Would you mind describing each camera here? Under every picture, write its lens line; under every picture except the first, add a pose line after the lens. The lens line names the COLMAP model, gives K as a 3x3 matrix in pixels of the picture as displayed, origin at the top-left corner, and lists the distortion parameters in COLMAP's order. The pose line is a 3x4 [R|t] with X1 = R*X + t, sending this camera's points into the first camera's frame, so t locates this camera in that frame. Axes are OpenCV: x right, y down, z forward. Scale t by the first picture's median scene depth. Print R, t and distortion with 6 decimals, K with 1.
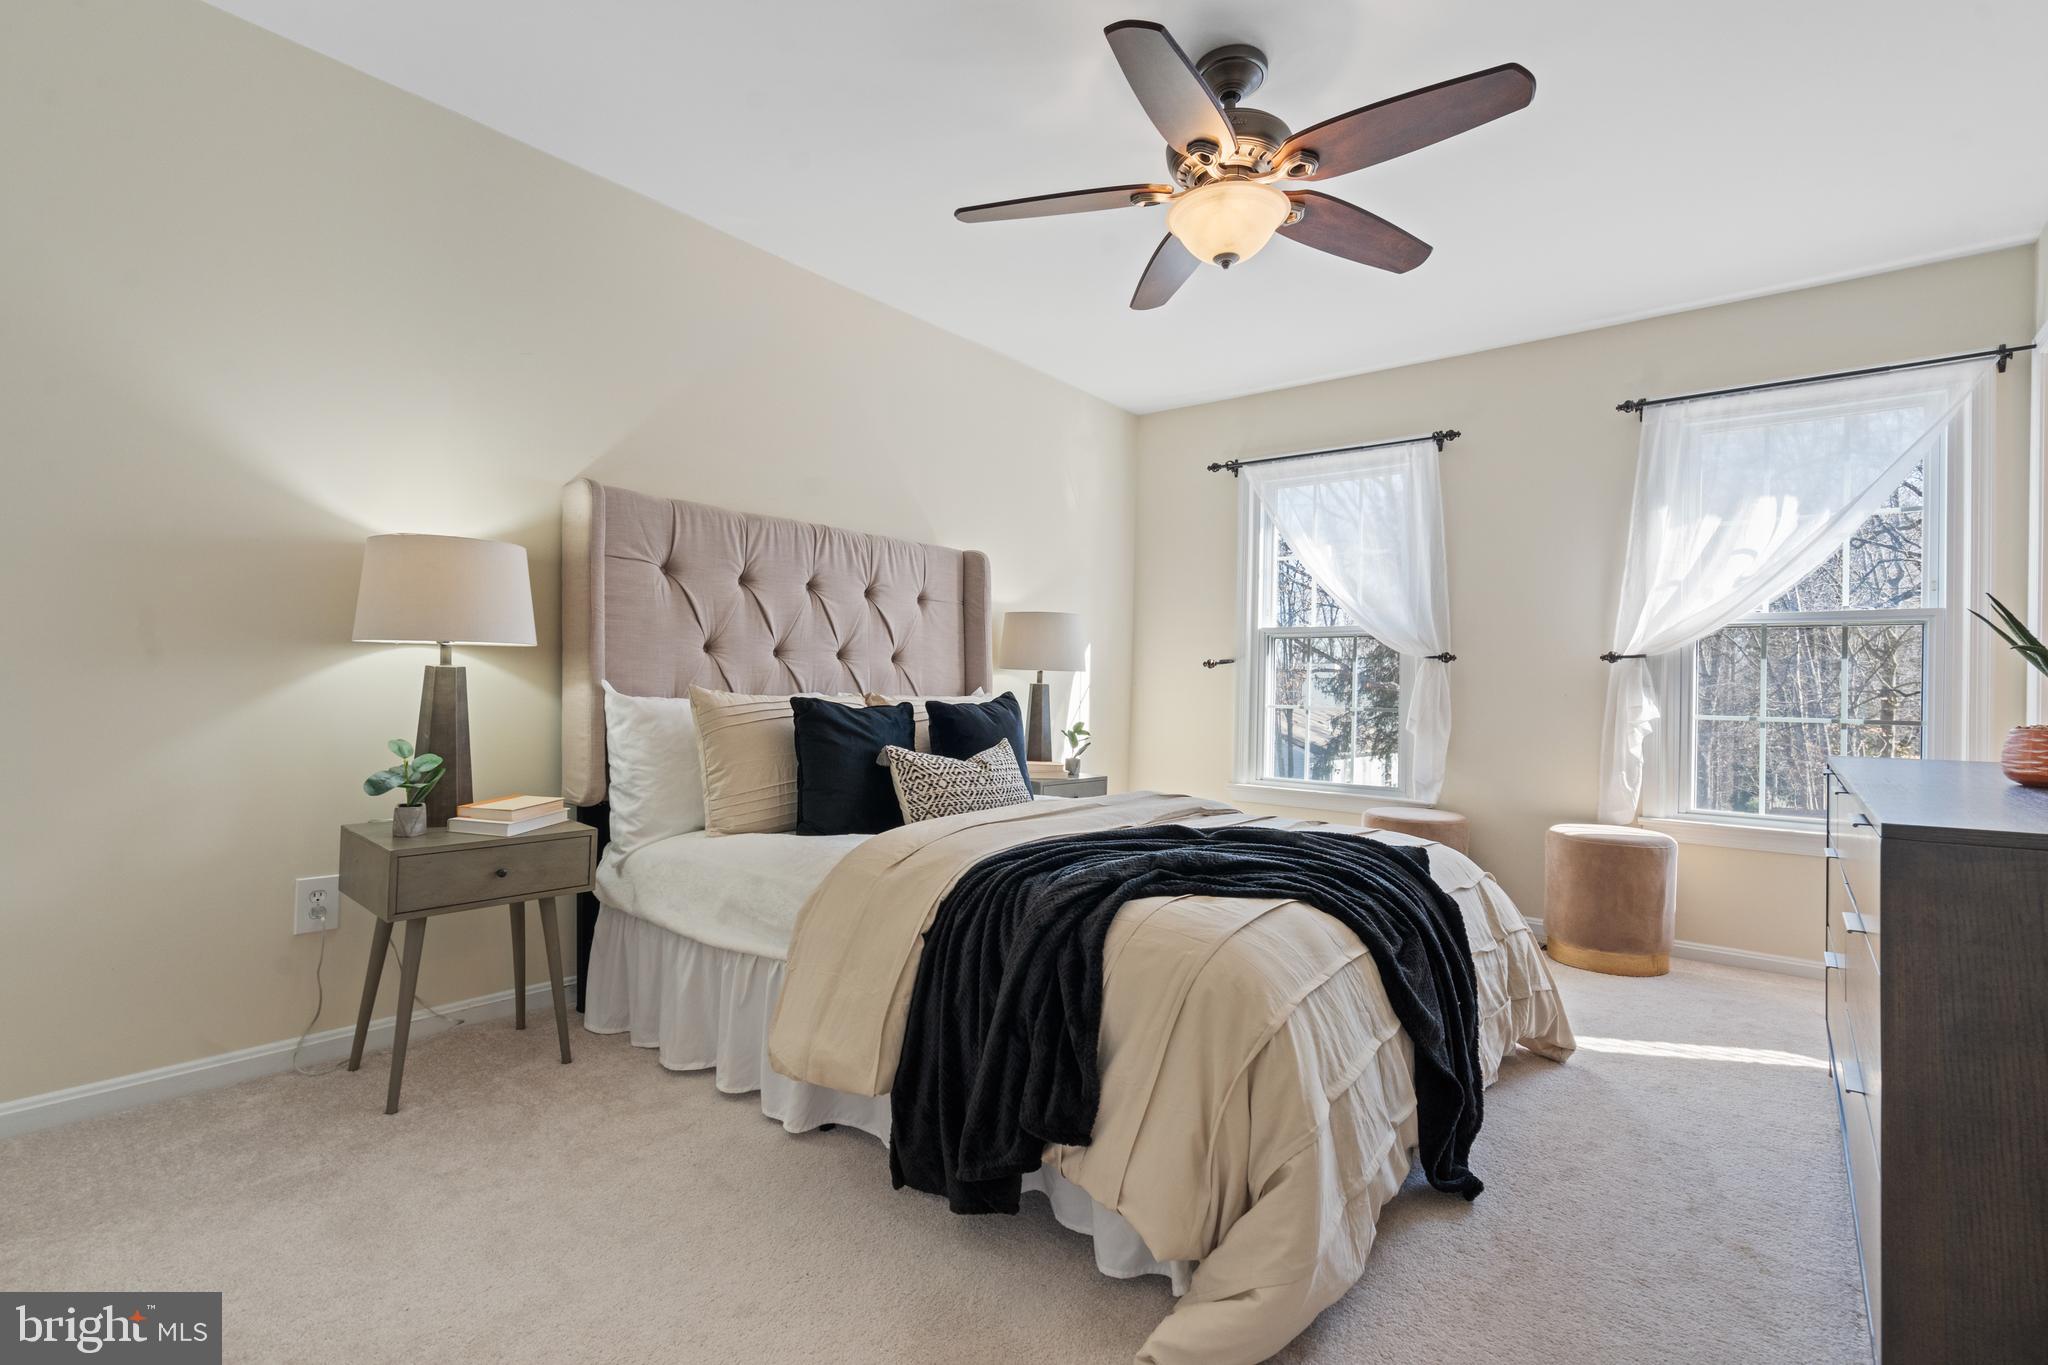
lens RADIAL K [[931.2, 0, 1031.9], [0, 931.2, 689.5], [0, 0, 1]] dist [-0.003720, -0.000170]
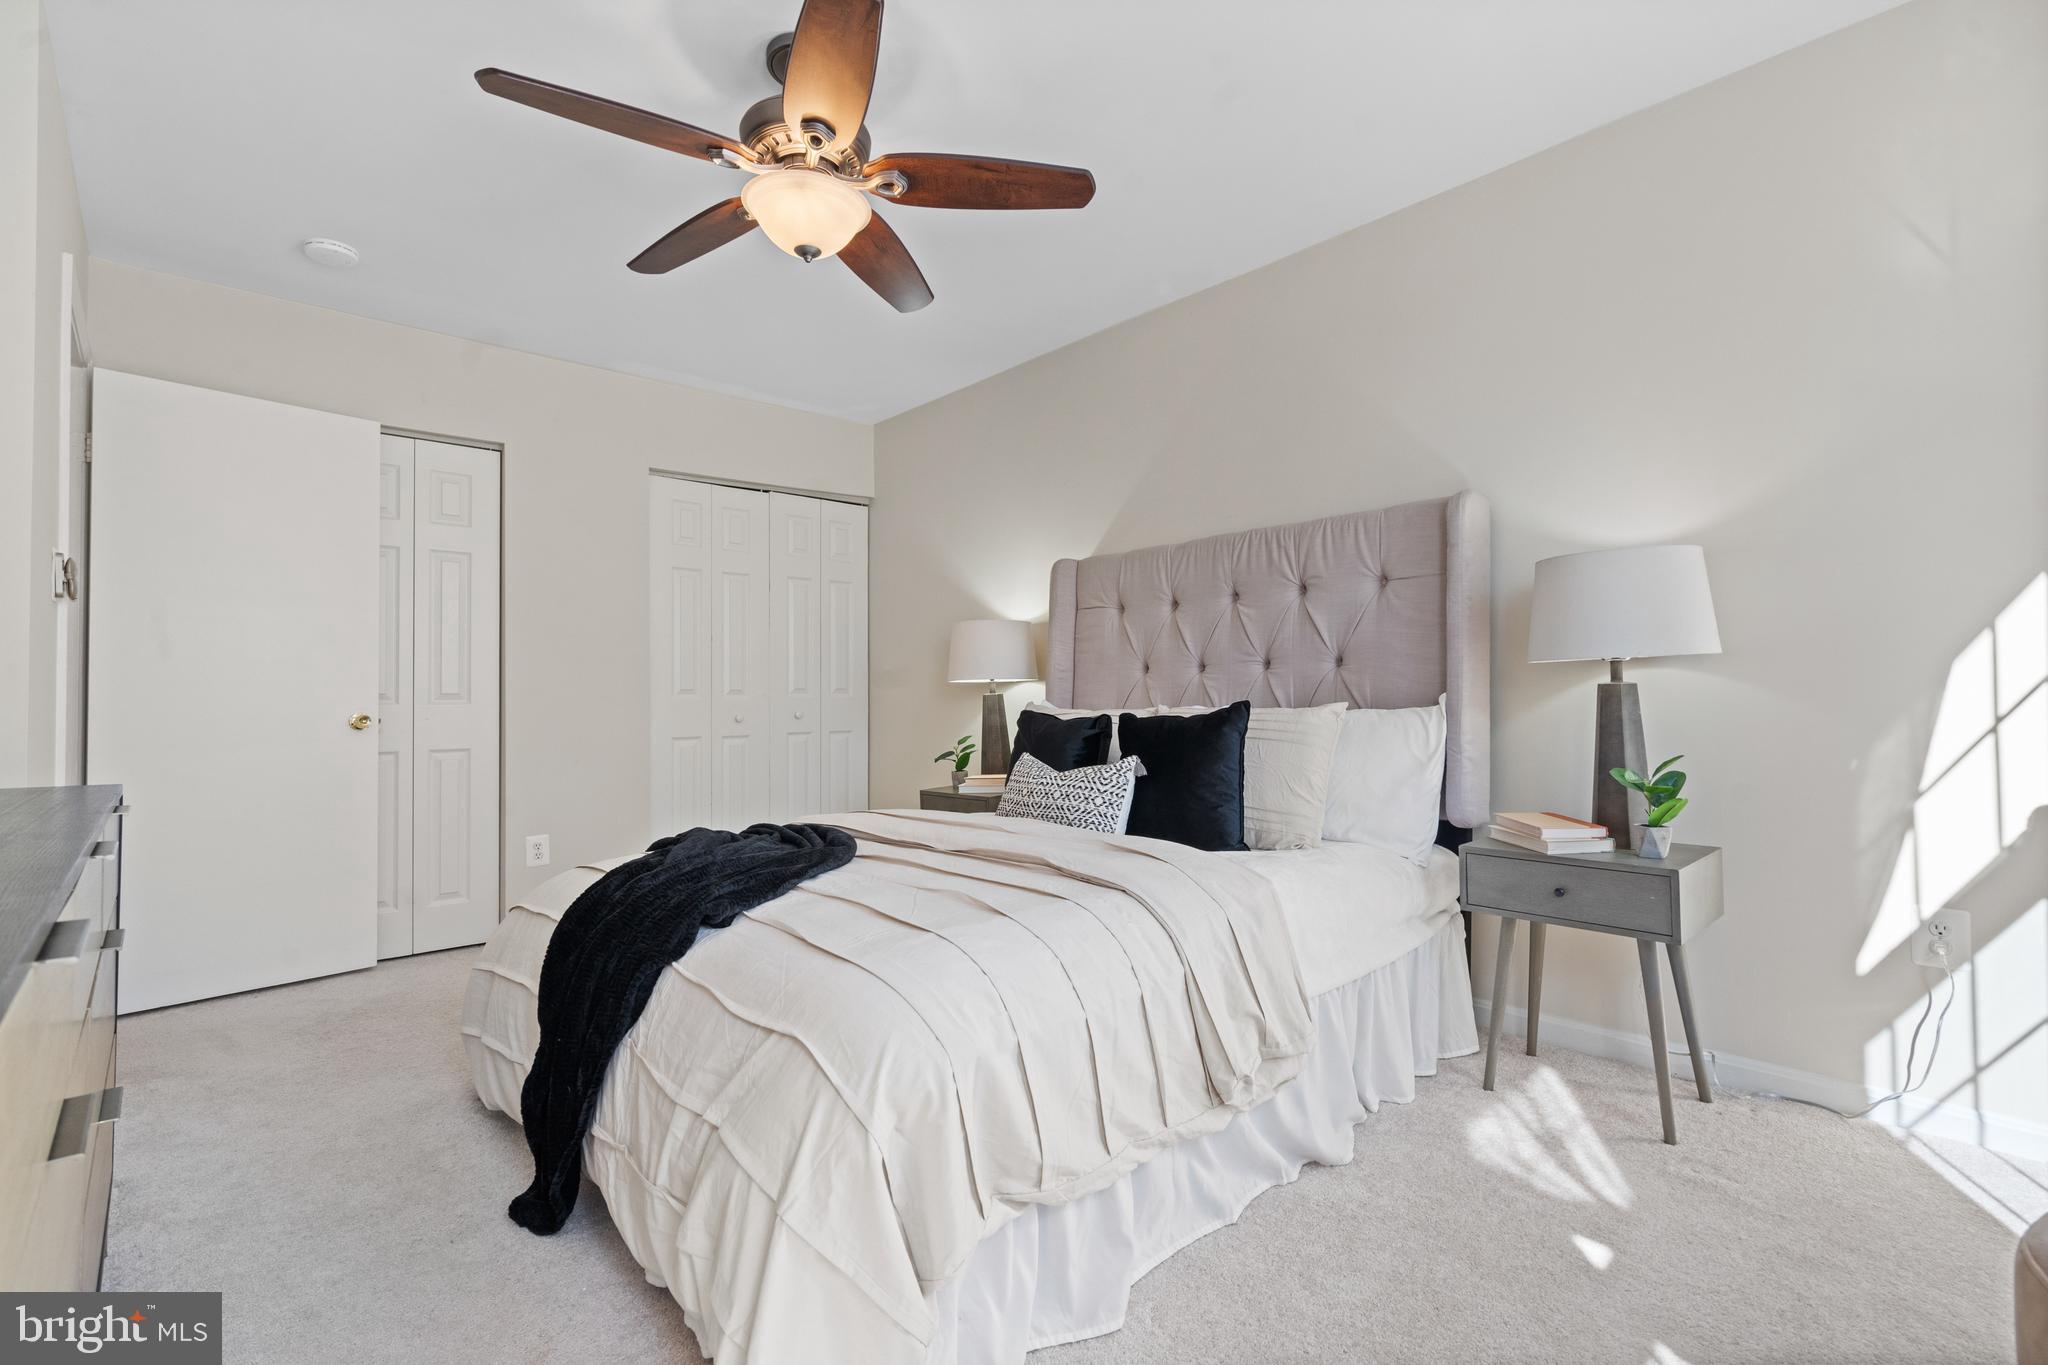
lens RADIAL K [[931.2, 0, 1032.8], [0, 931.2, 692.2], [0, 0, 1]] dist [-0.003720, -0.000170]
pose [[-0.152386, -0.027458, -0.987940, 0.709965], [0.004381, 0.999585, -0.028458, 0.015196], [0.988311, -0.008665, -0.152202, 0.880668]]
